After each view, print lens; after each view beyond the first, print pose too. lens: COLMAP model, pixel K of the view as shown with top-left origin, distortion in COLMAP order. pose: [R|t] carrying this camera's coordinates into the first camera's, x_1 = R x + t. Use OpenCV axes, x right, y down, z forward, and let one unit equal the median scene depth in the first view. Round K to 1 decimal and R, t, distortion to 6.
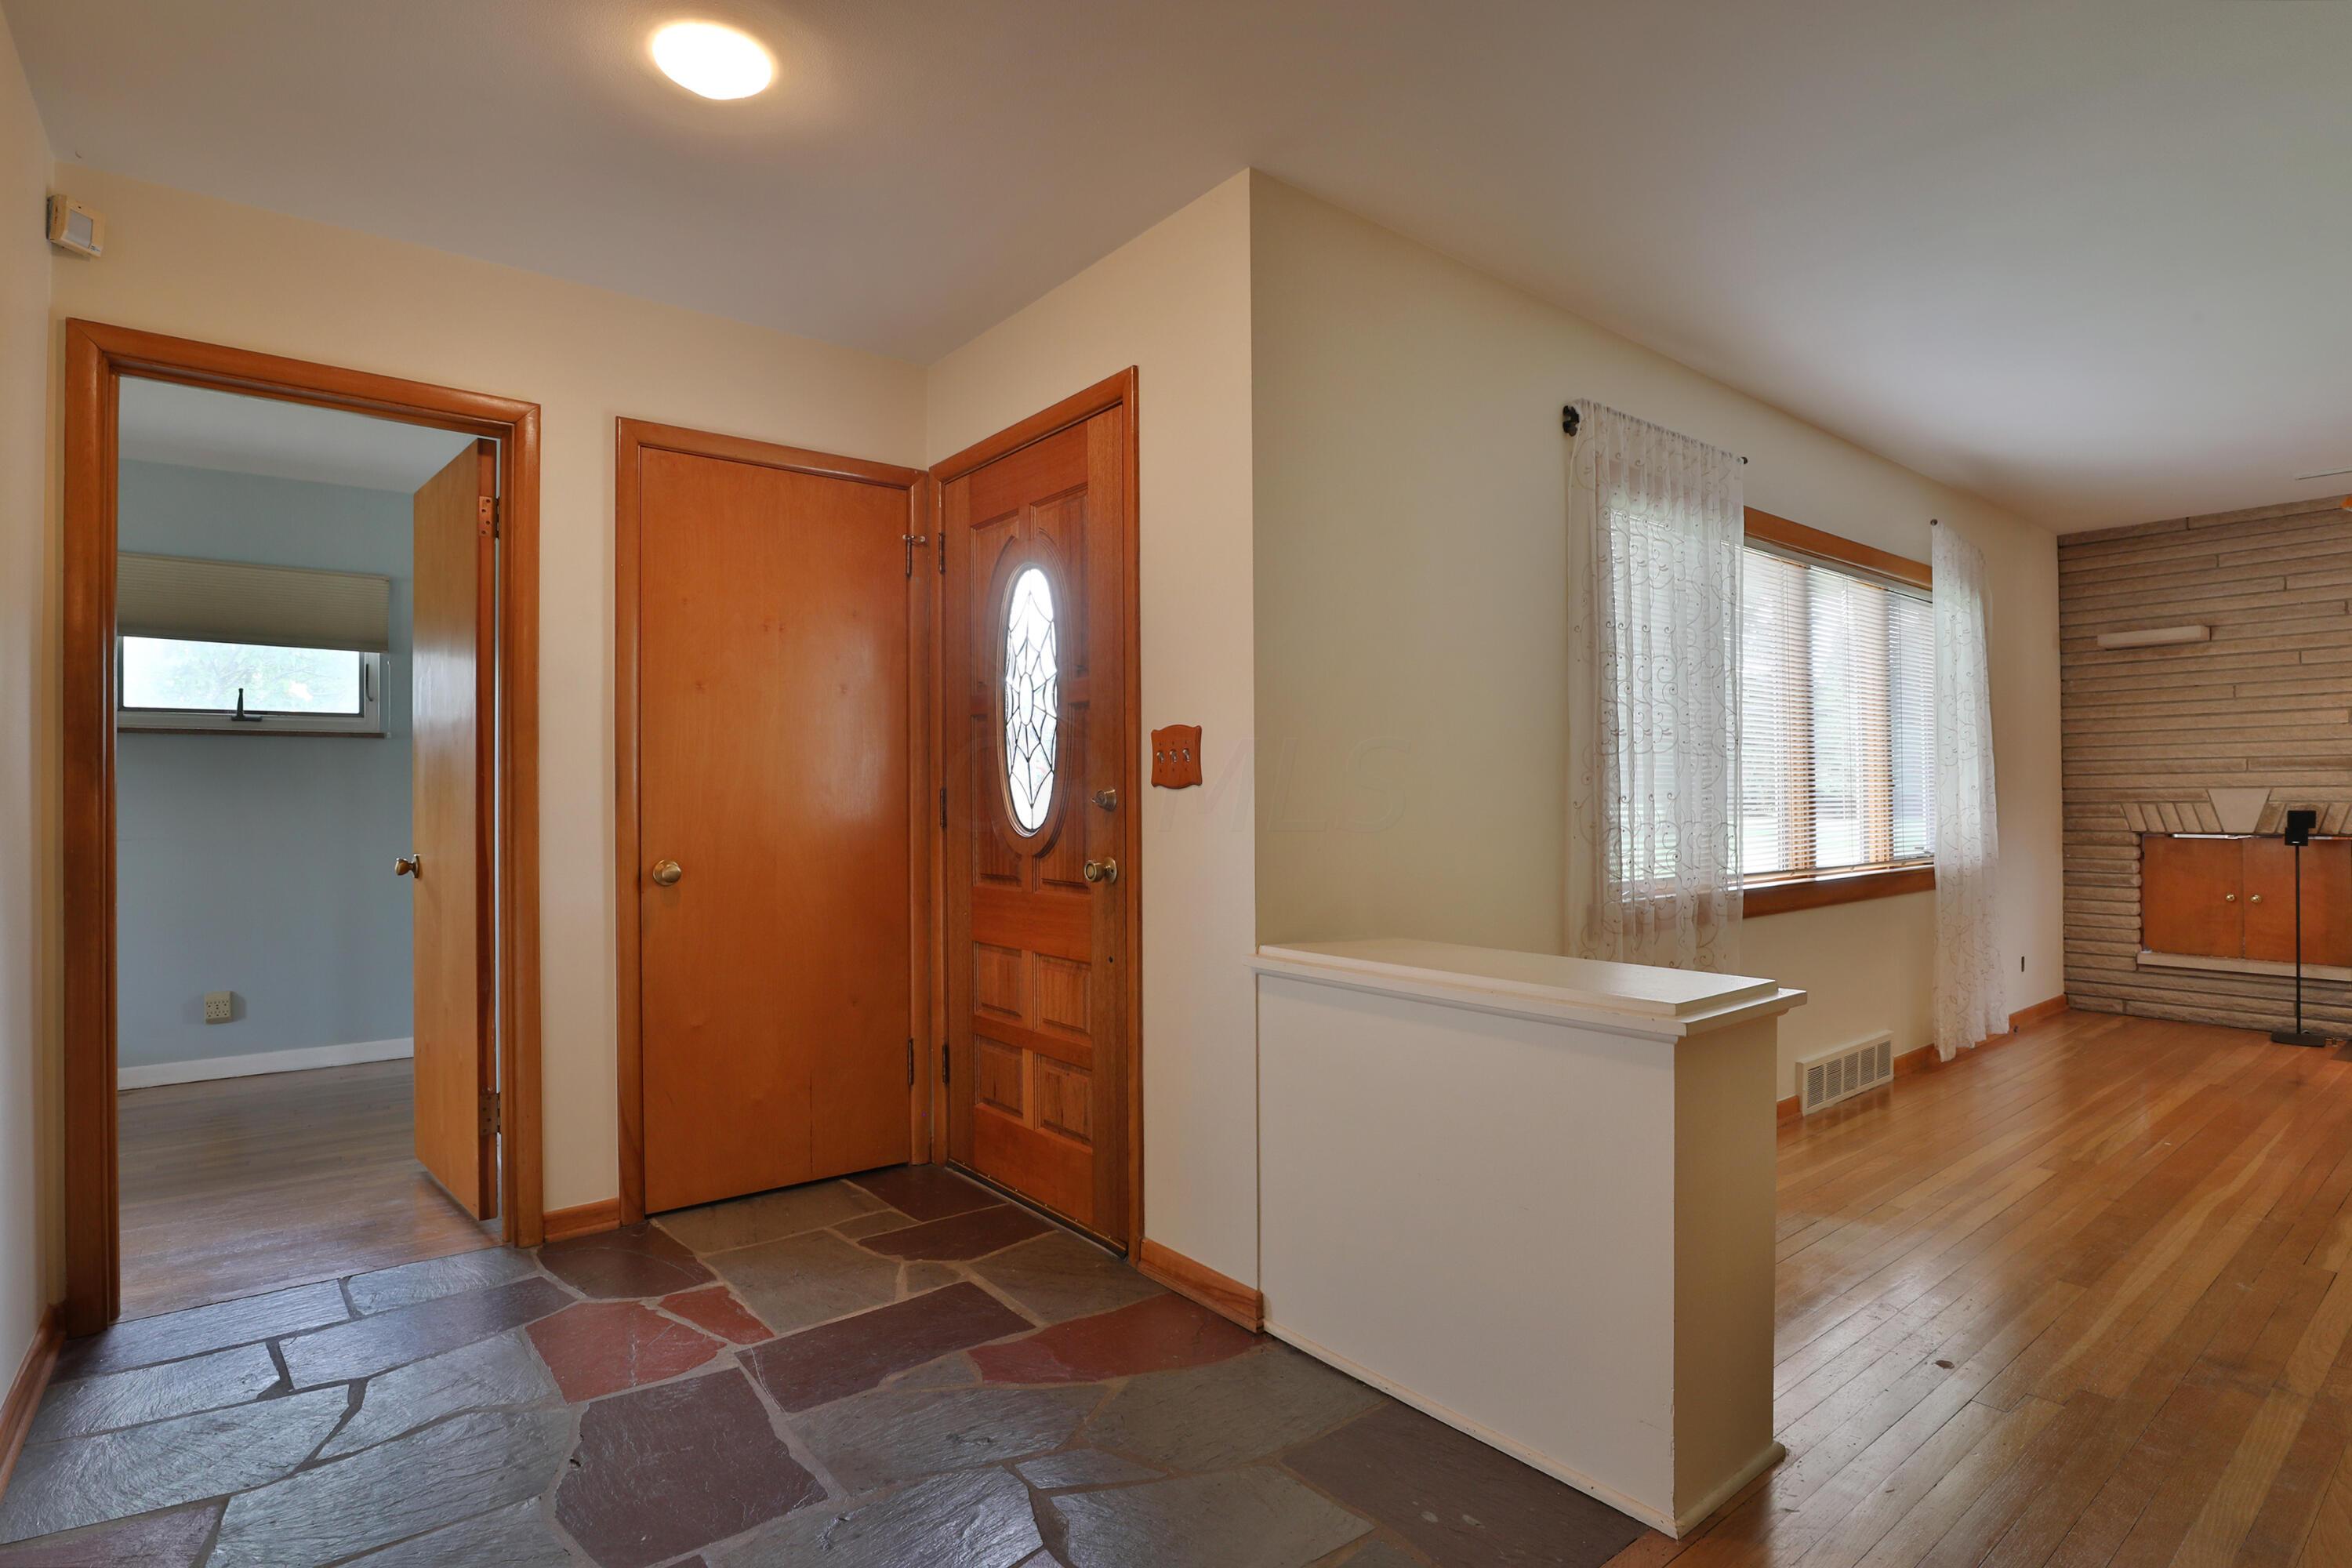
lens RADIAL K [[1162.5, 0, 1169.3], [0, 1162.5, 786.6], [0, 0, 1]] dist [-0.019565, 0.000024]
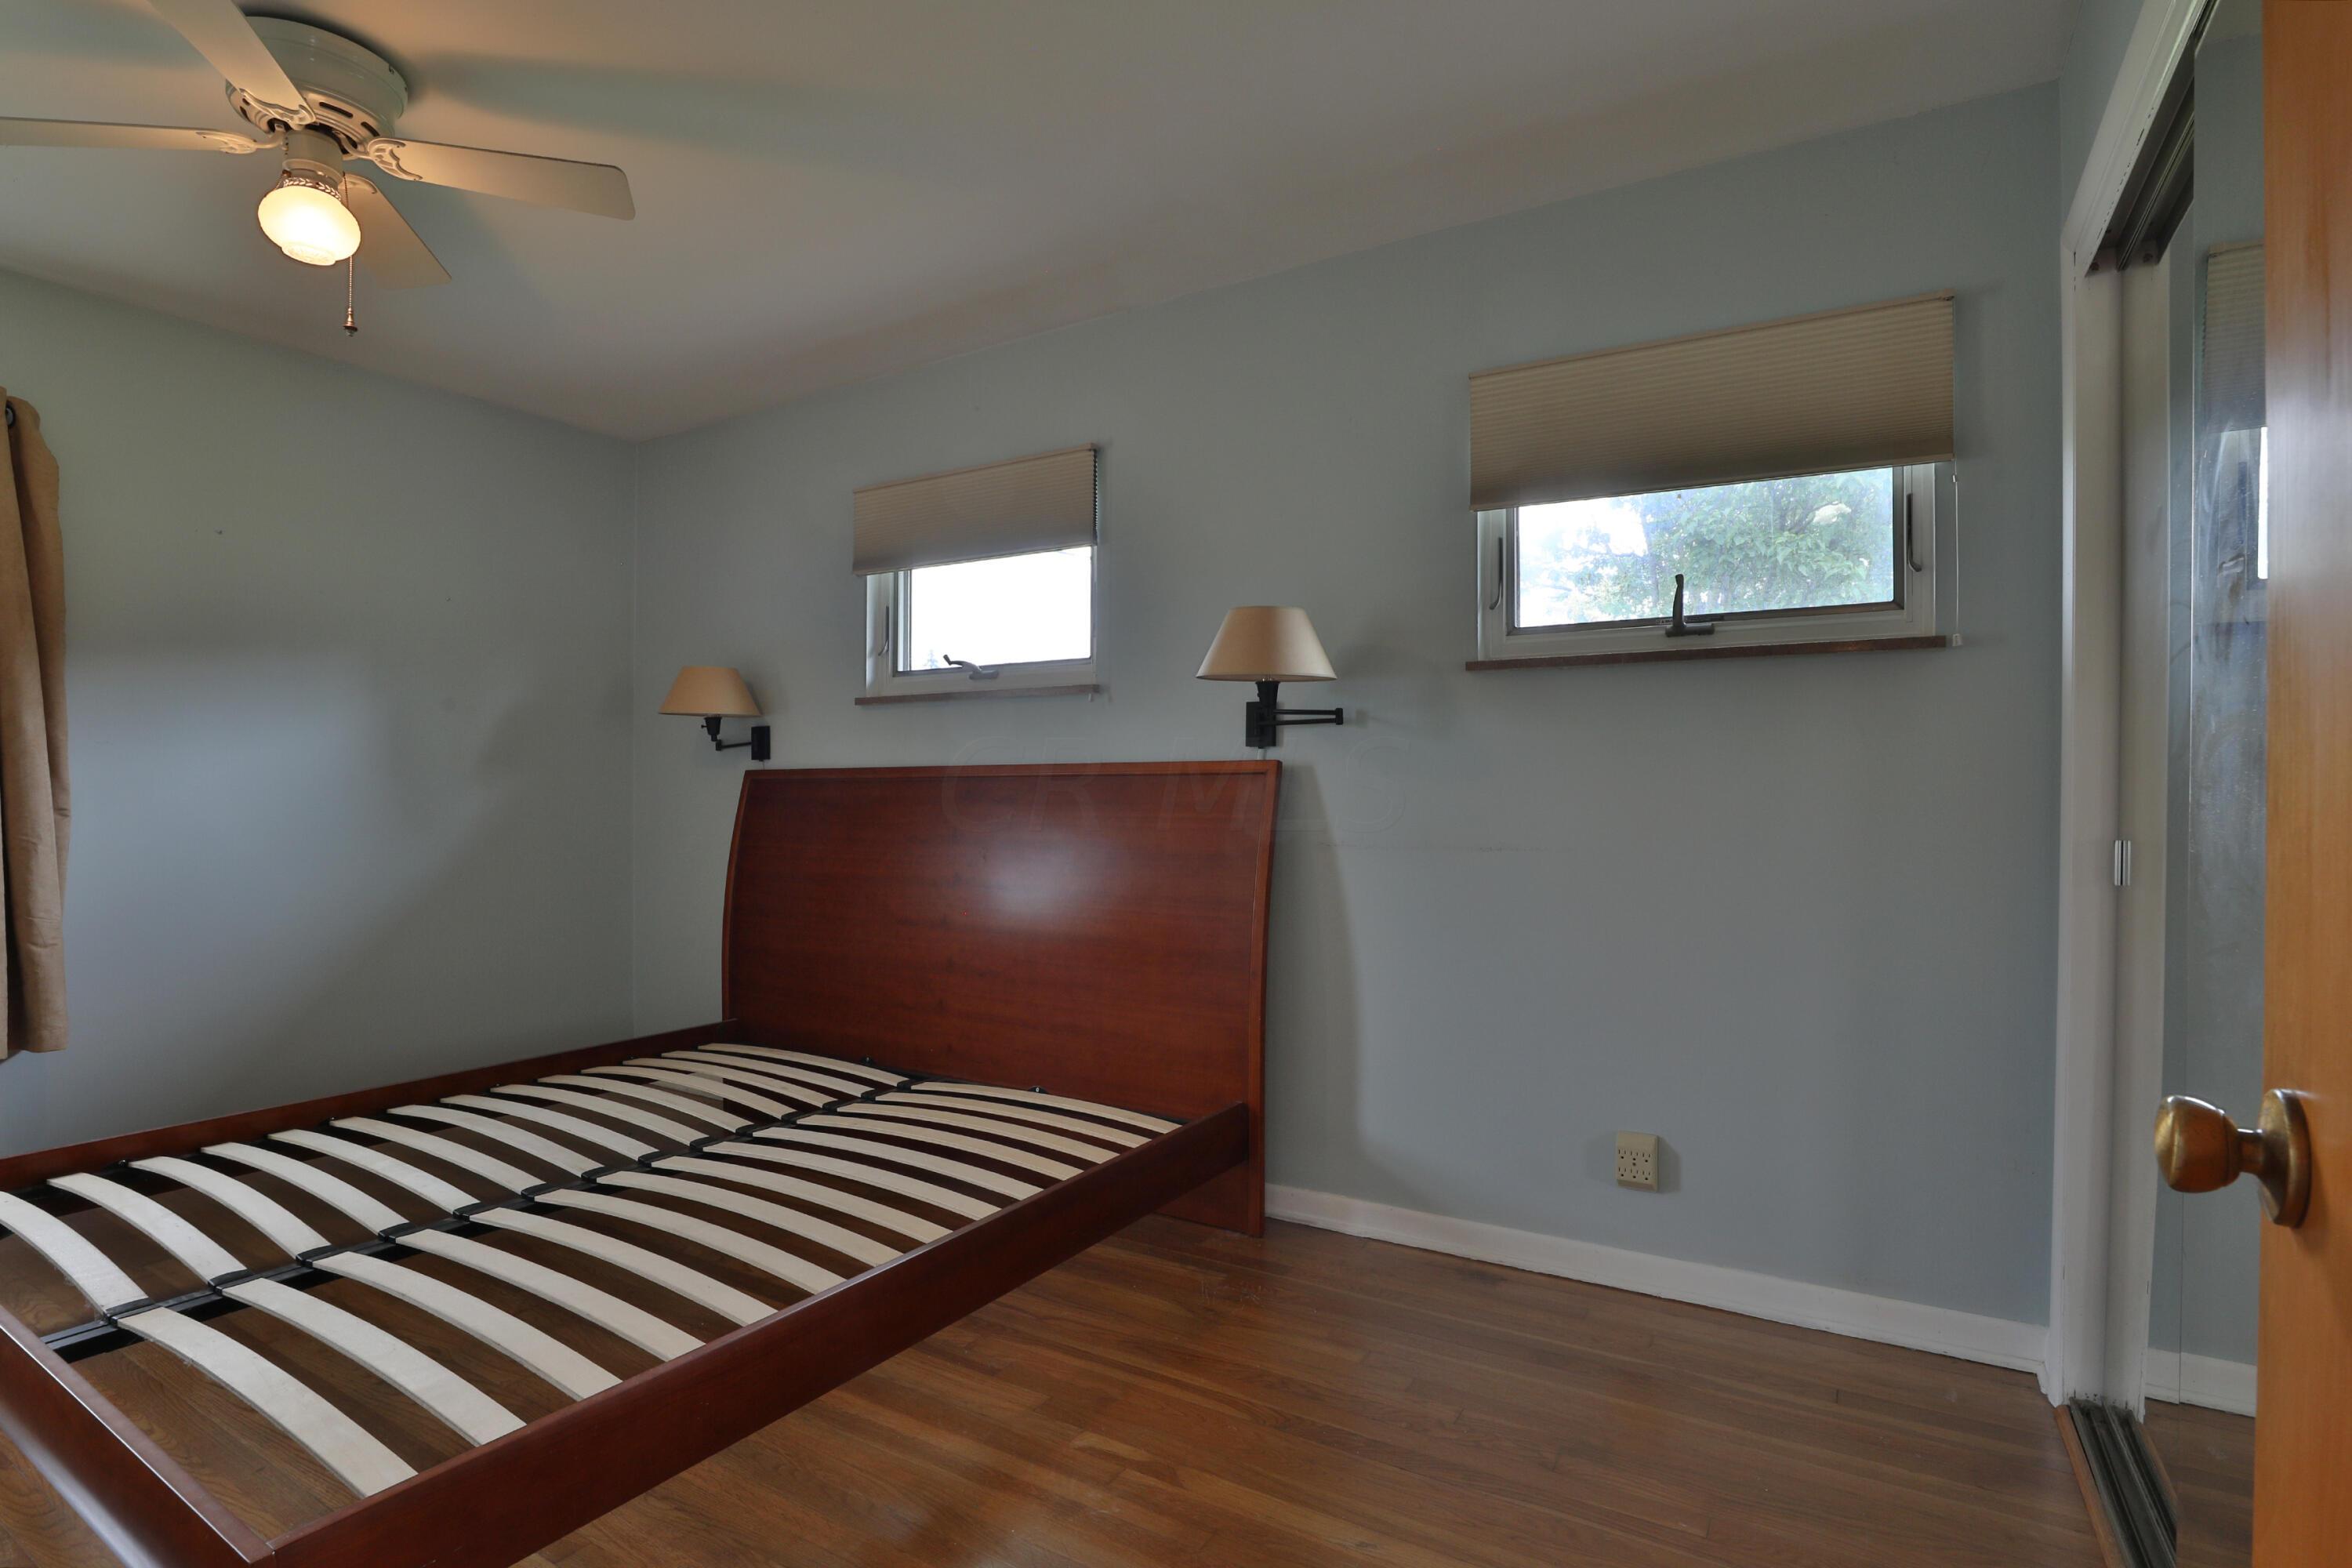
lens RADIAL K [[1141.5, 0, 1166.4], [0, 1141.5, 788.1], [0, 0, 1]] dist [-0.030658, 0.006580]
pose [[0.389641, 0.006968, -0.920941, -0.410359], [-0.000443, 0.999973, 0.007378, 0.010316], [0.920967, -0.002467, 0.389633, 0.568417]]
